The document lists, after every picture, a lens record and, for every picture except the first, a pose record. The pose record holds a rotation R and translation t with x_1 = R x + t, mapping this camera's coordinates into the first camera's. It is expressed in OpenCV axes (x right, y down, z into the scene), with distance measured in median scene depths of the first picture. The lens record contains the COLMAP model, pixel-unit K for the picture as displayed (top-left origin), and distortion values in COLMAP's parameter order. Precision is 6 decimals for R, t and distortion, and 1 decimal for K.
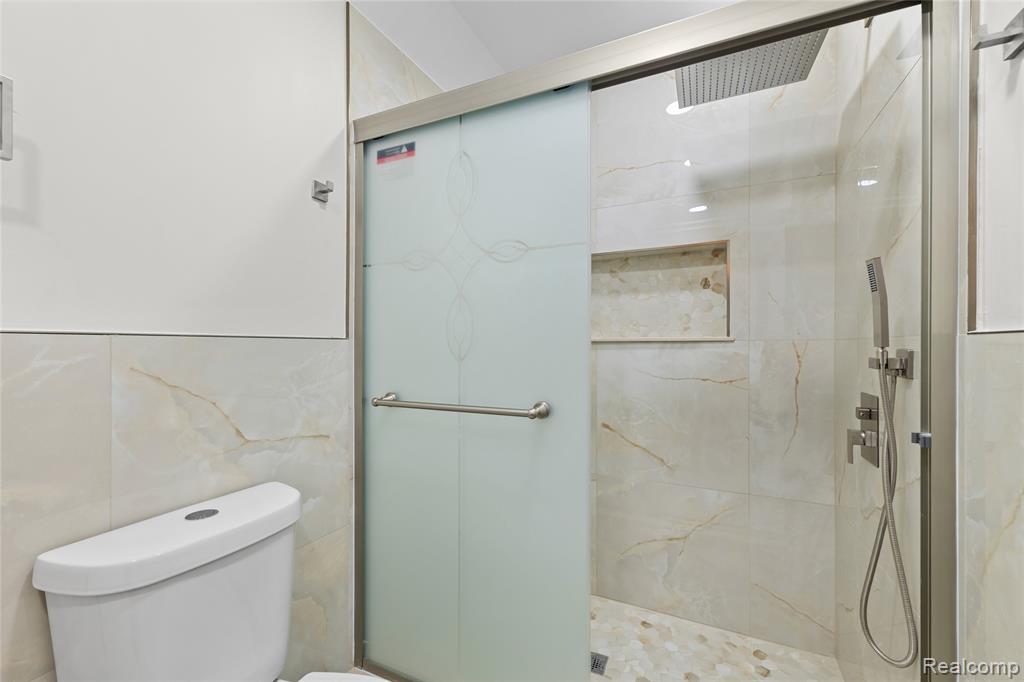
lens RADIAL K [[415.4, 0, 512.0], [0, 415.4, 341.0], [0, 0, 1]] dist [0.000194, 0.000187]
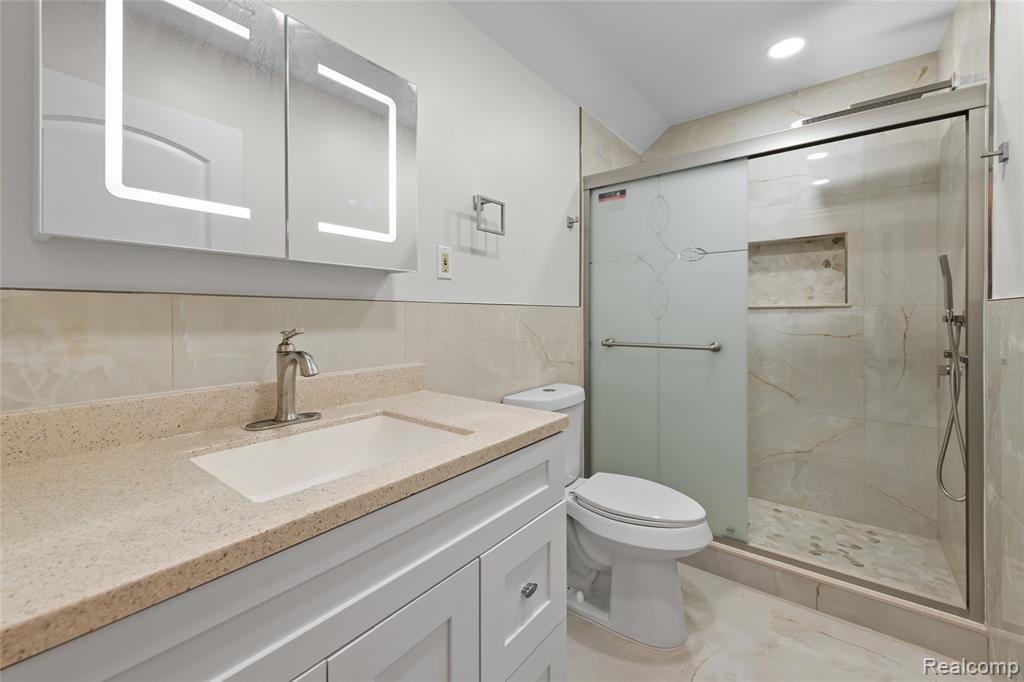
lens RADIAL K [[410.3, 0, 502.5], [0, 410.3, 313.3], [0, 0, 1]] dist [0.001201, -0.000289]
pose [[0.971955, -0.004241, -0.235127, -0.272302], [0.005925, 0.999962, 0.006455, 0.006759], [0.235090, -0.007667, 0.971943, -0.604833]]
